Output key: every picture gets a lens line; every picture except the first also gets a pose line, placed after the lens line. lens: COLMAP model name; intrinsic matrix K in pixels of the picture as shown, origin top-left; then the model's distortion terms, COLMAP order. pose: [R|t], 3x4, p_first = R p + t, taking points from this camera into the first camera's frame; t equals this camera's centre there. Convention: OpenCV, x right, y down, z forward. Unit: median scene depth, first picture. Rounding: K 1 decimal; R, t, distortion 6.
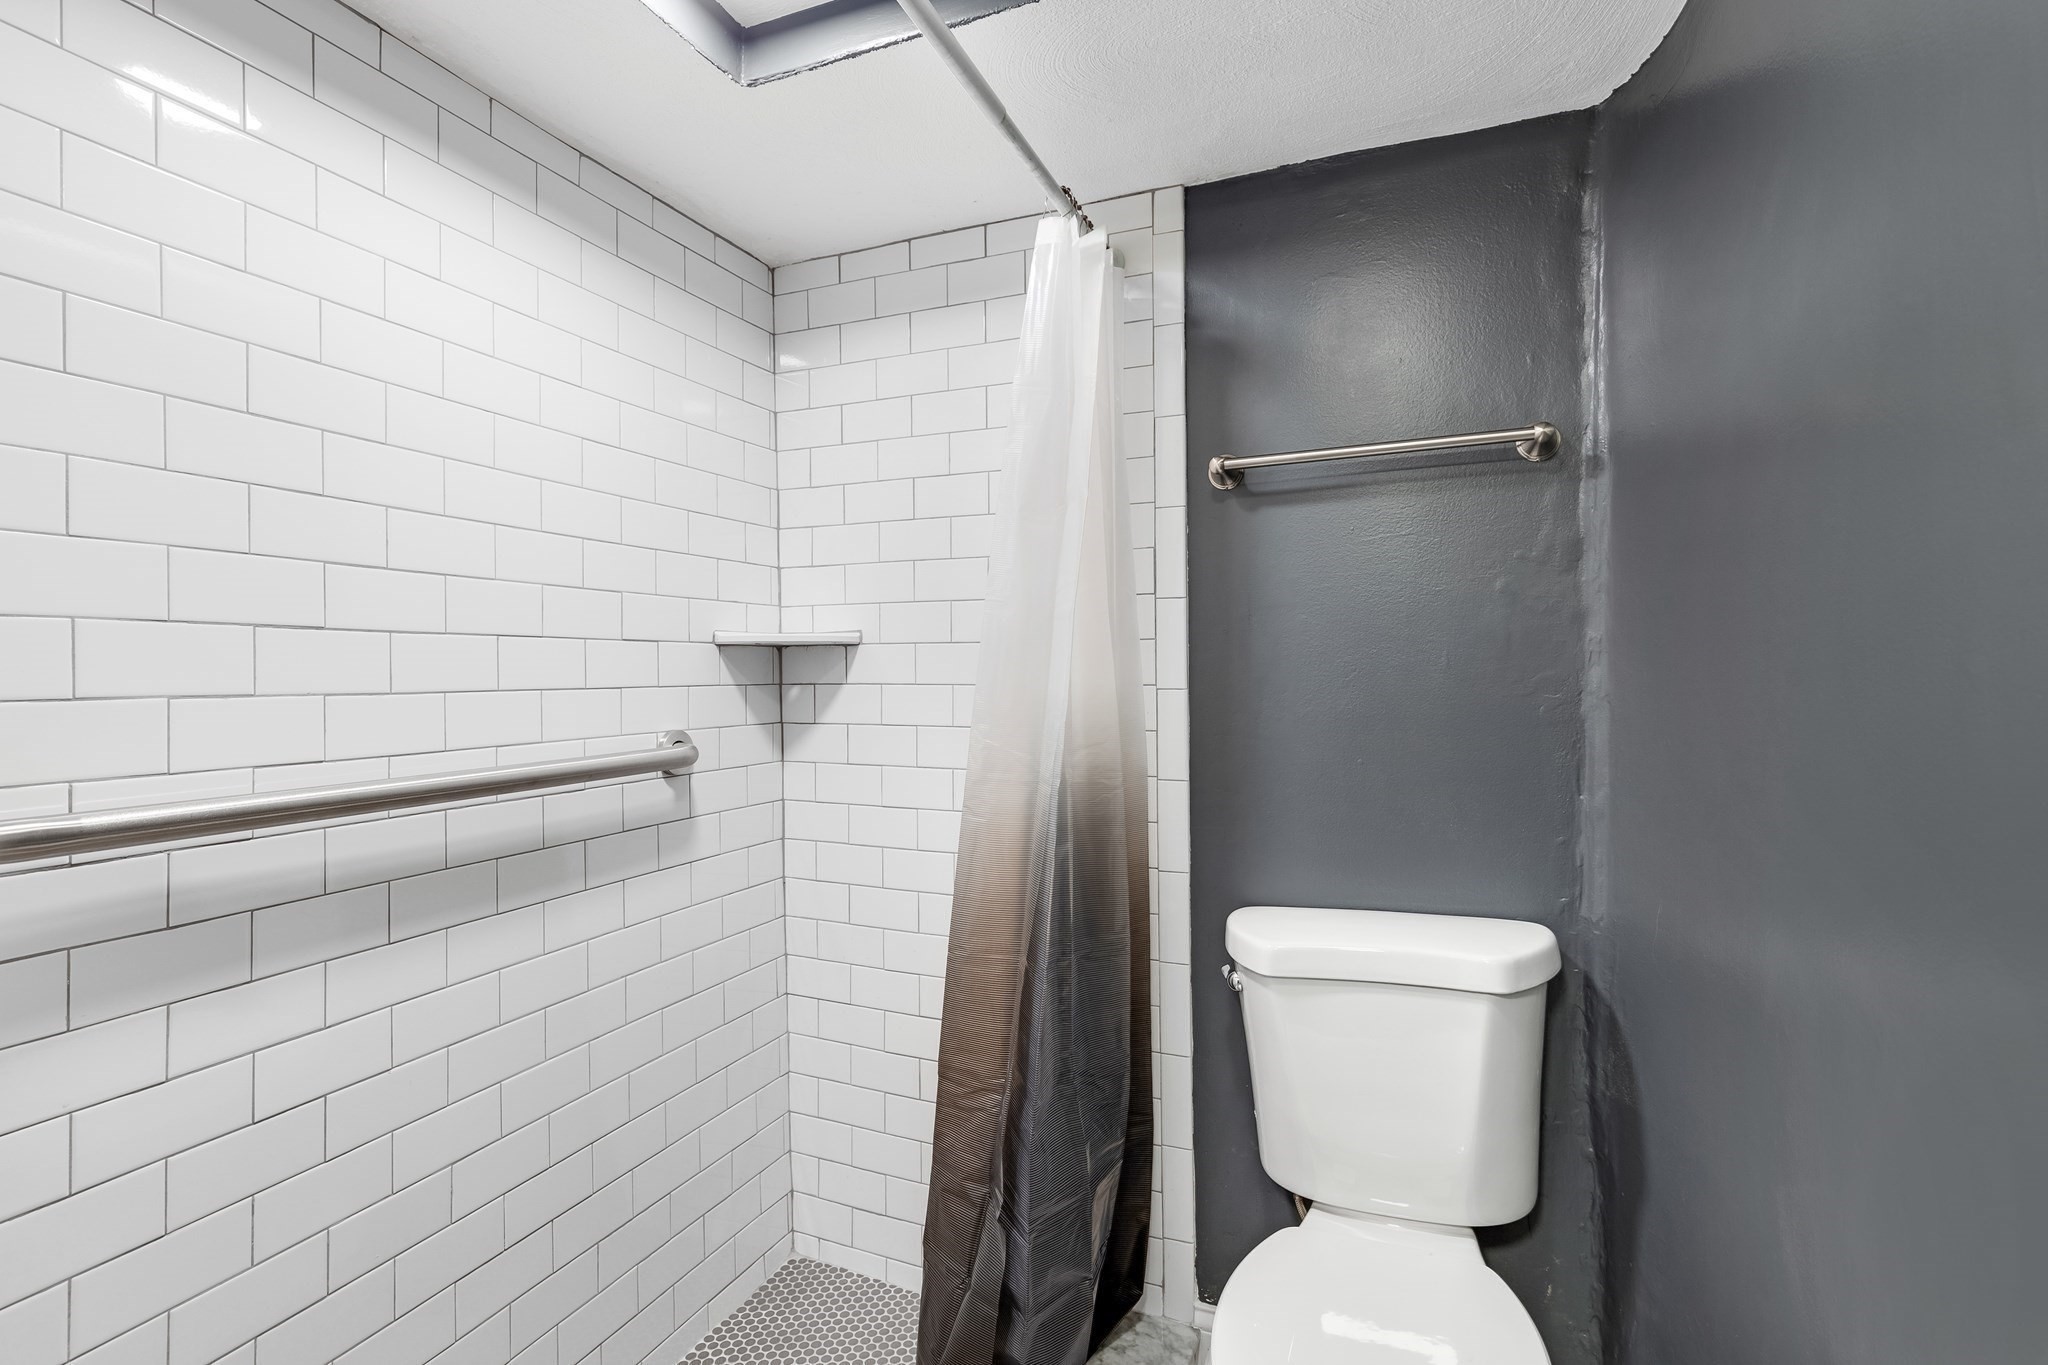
lens RADIAL K [[963.7, 0, 1019.5], [0, 963.7, 676.9], [0, 0, 1]] dist [0.008853, -0.001711]
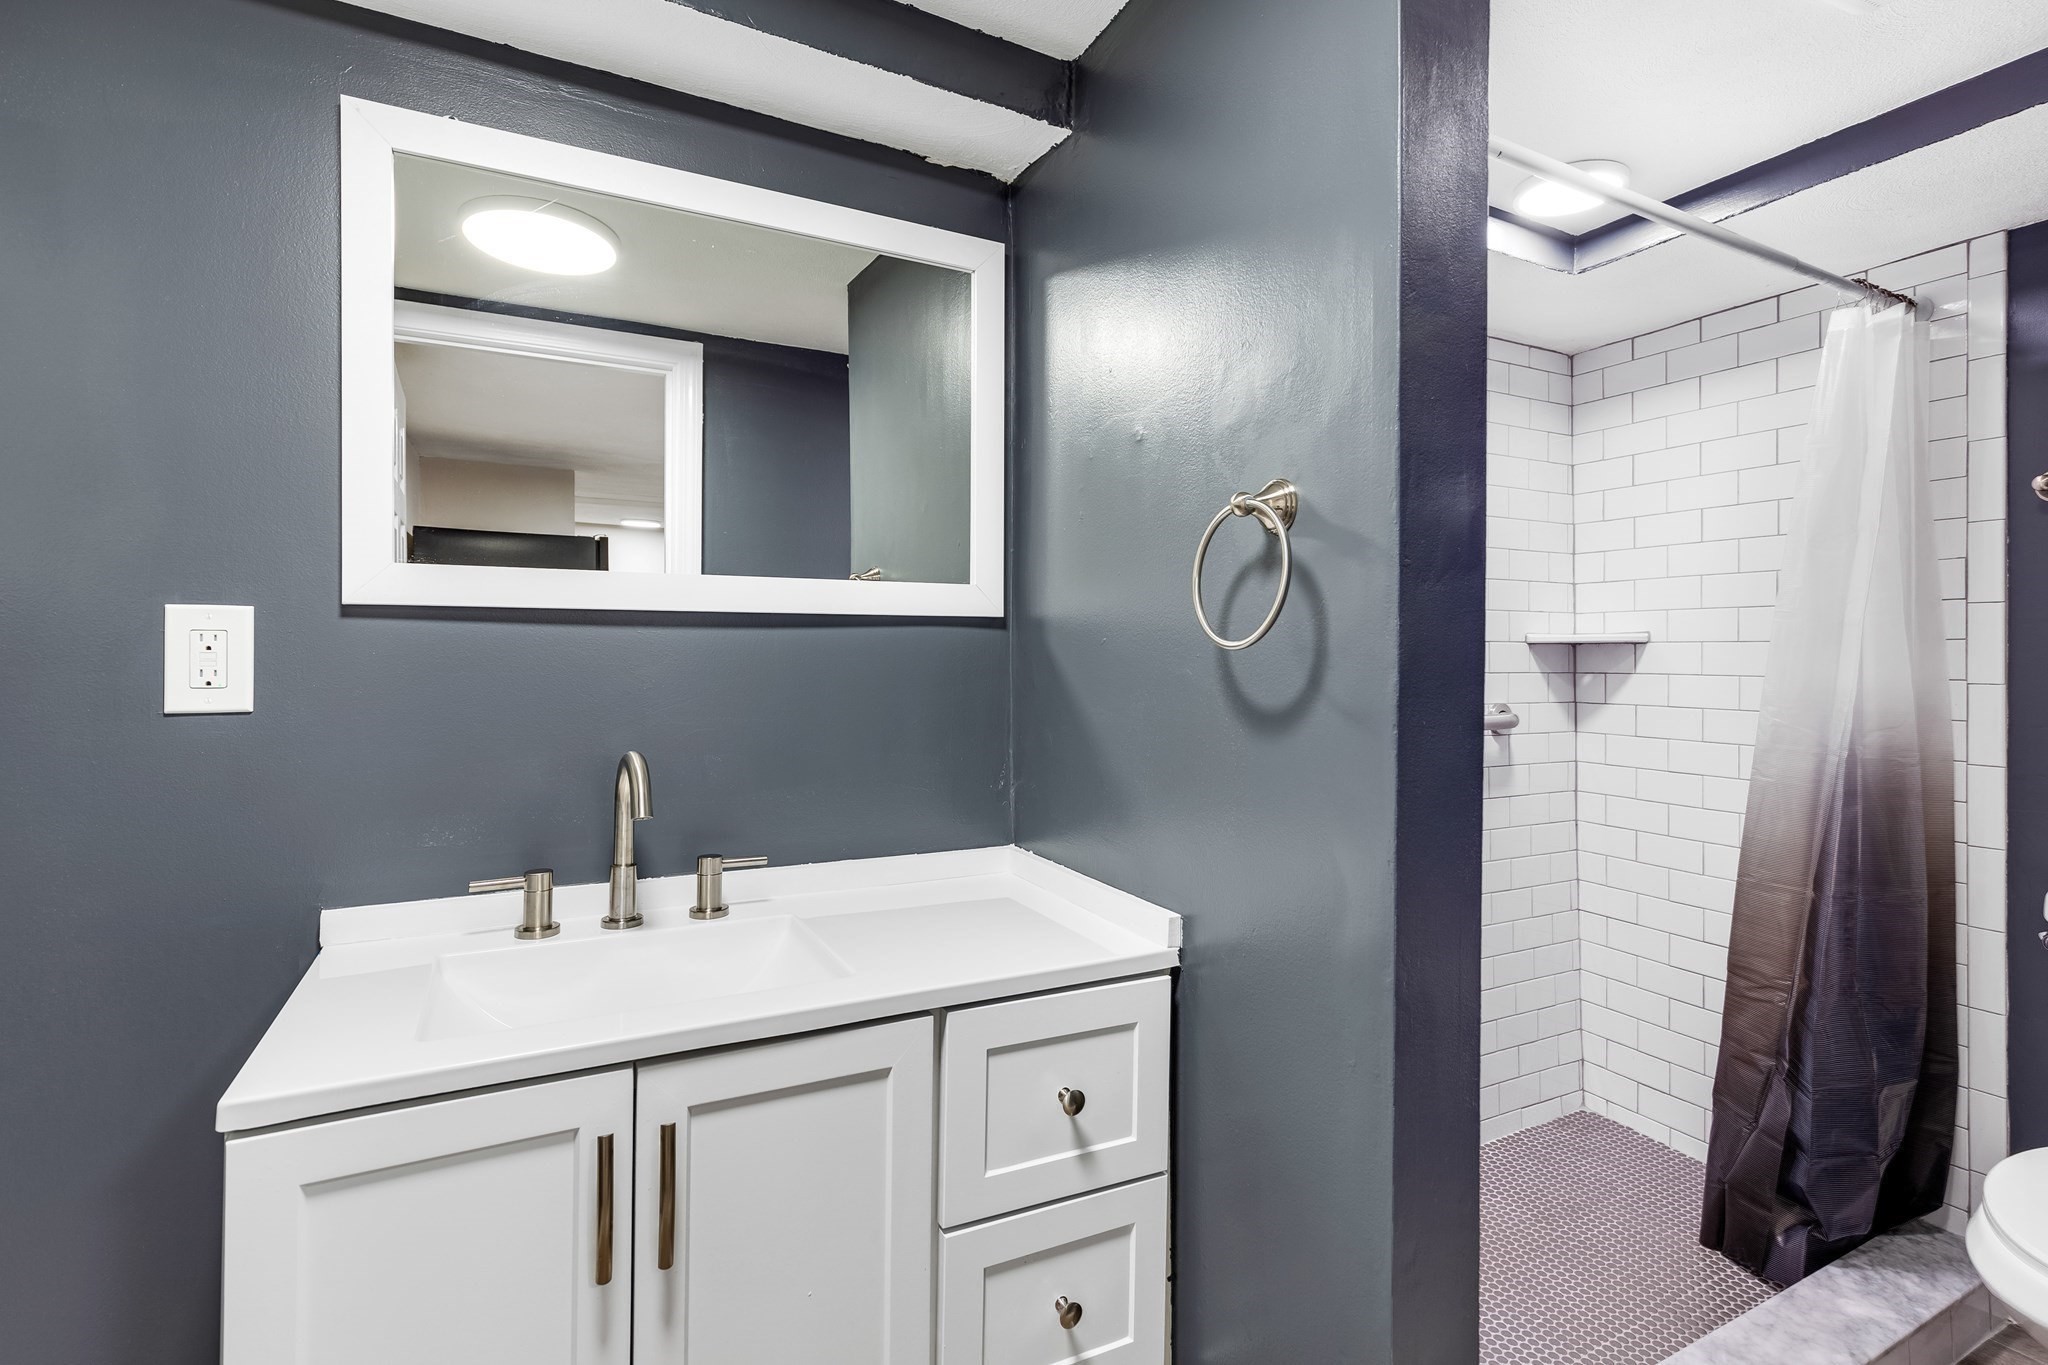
lens RADIAL K [[963.7, 0, 1033.5], [0, 963.7, 653.9], [0, 0, 1]] dist [0.008853, -0.001711]
pose [[0.775733, 0.008101, -0.631009, 0.011537], [-0.012791, 0.999914, -0.002888, -0.005341], [0.630931, 0.010311, 0.775770, -0.562119]]
